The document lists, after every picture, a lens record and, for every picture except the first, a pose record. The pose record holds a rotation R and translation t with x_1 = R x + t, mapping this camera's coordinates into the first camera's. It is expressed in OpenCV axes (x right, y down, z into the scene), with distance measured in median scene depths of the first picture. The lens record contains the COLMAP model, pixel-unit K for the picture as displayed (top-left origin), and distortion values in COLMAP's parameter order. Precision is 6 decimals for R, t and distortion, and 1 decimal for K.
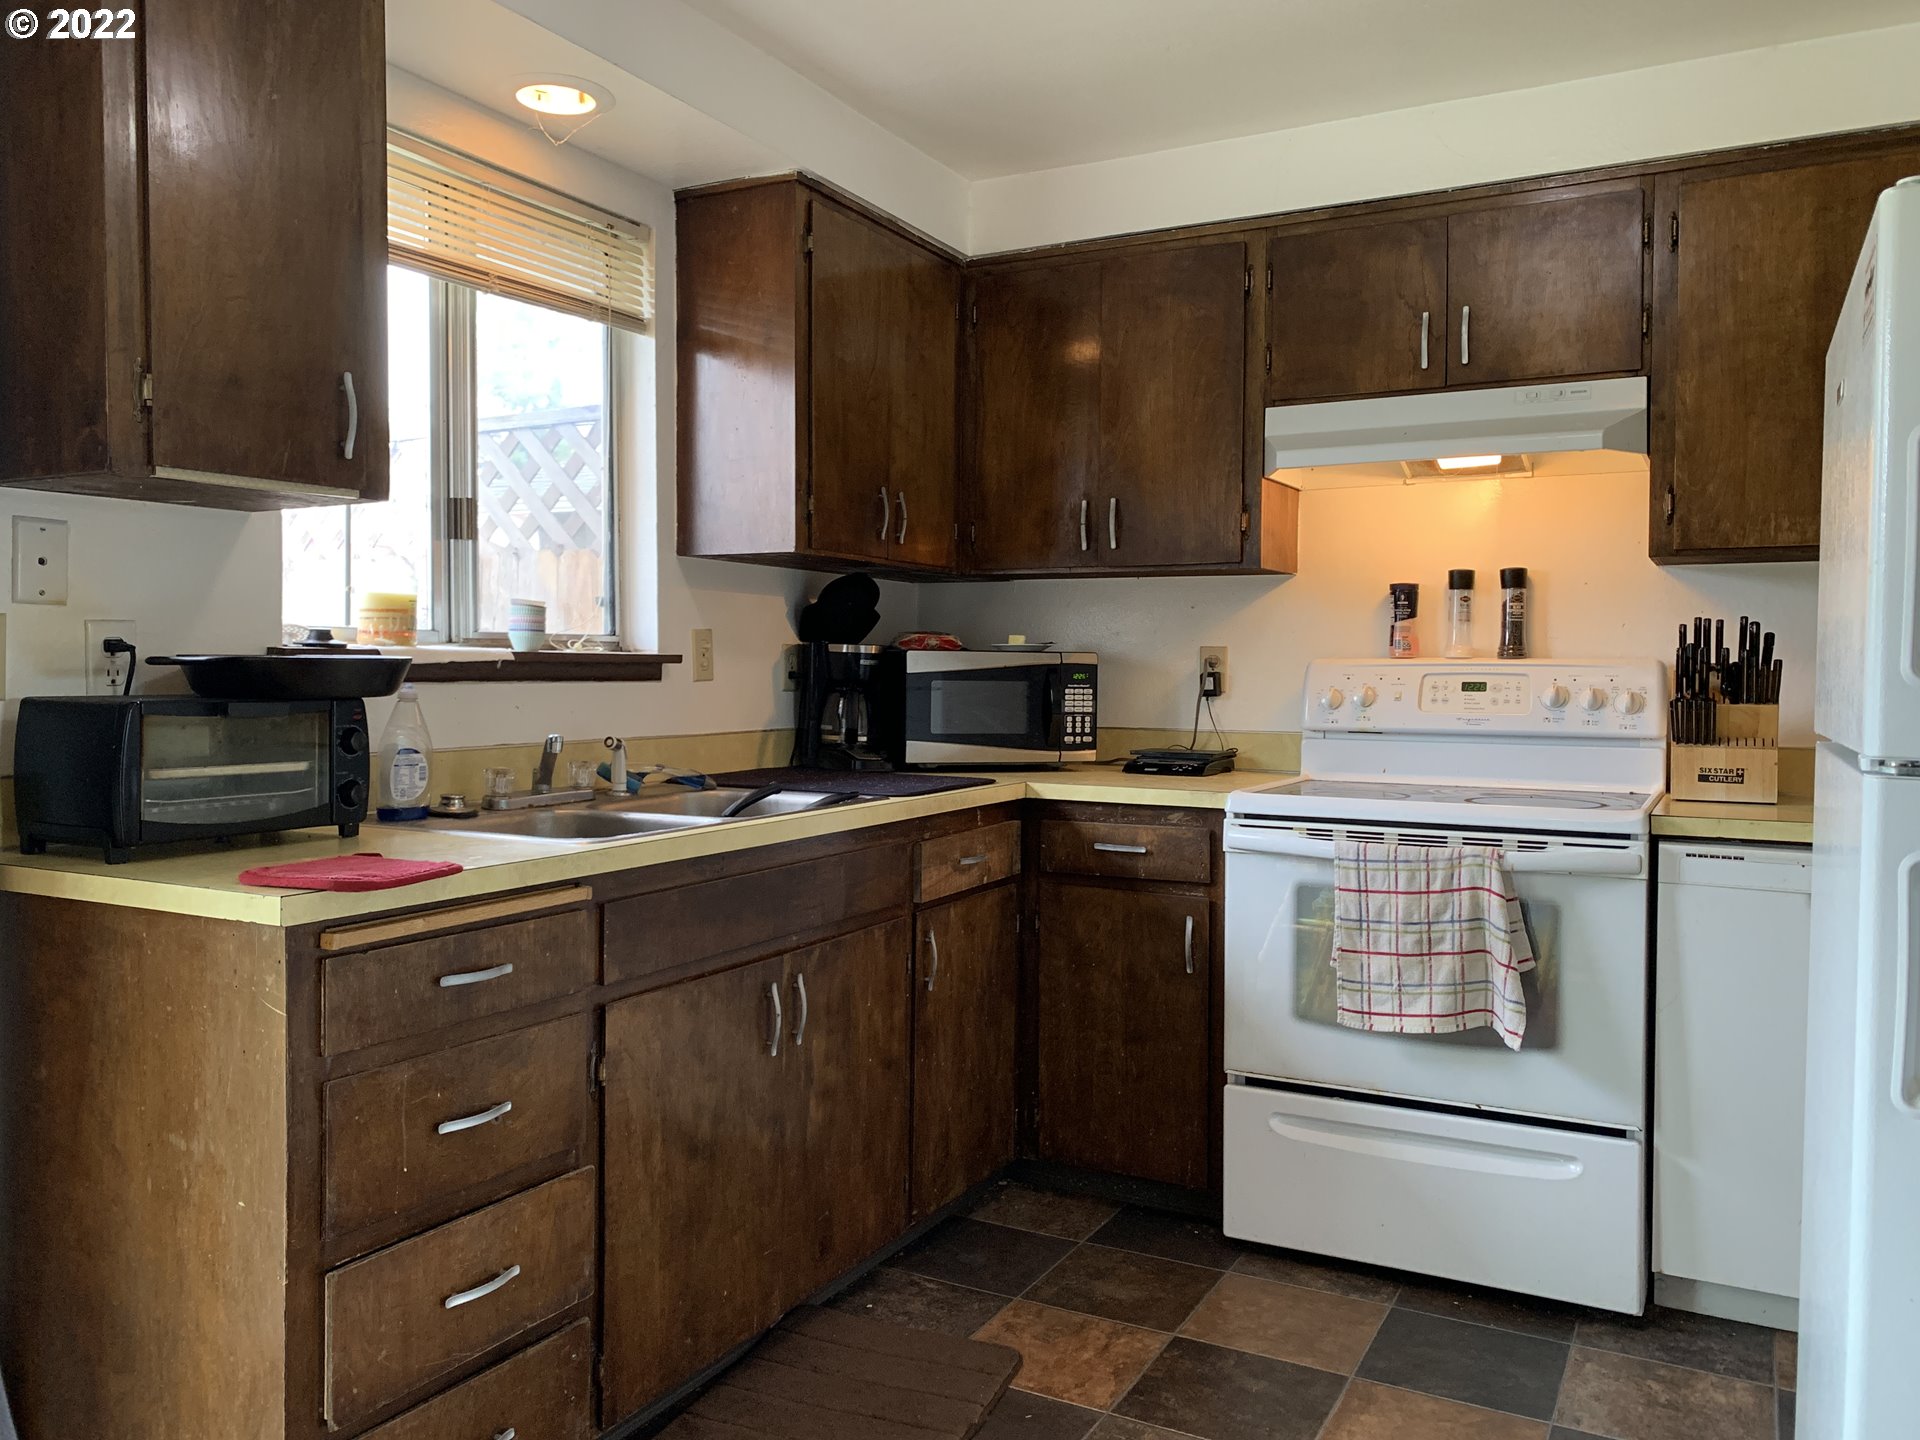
lens RADIAL K [[1449.3, 0, 962.3], [0, 1449.3, 709.0], [0, 0, 1]] dist [0.040426, -0.061870]
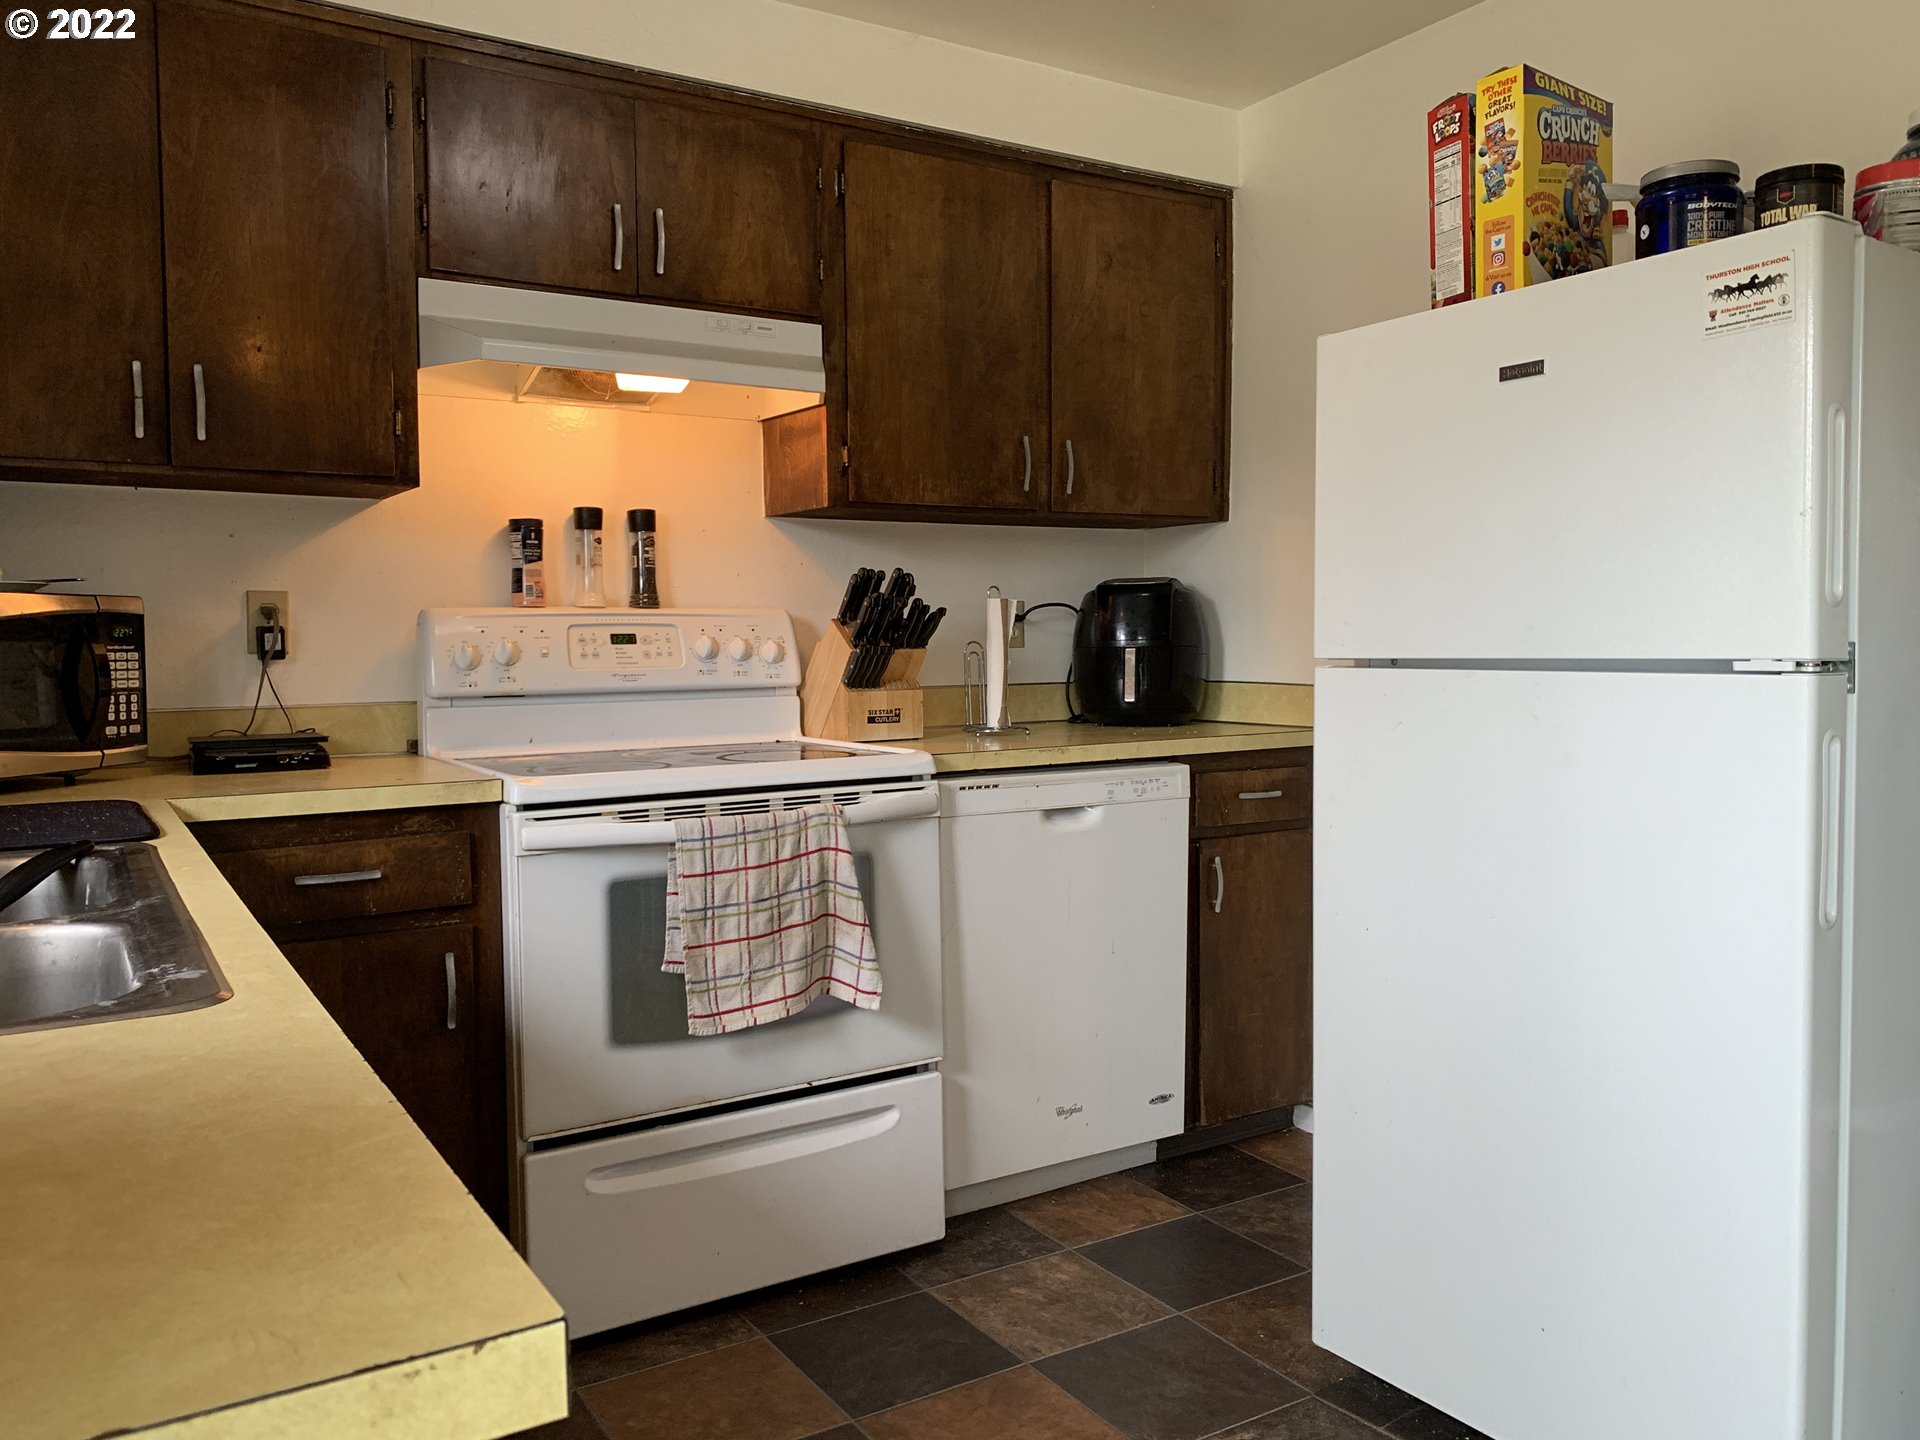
lens RADIAL K [[1459.2, 0, 959.5], [0, 1459.2, 703.1], [0, 0, 1]] dist [0.132385, -0.244698]
pose [[0.490117, -0.052114, 0.870098, -0.387087], [0.037561, 0.998547, 0.038649, -0.003486], [-0.870847, 0.013739, 0.491362, 0.427440]]
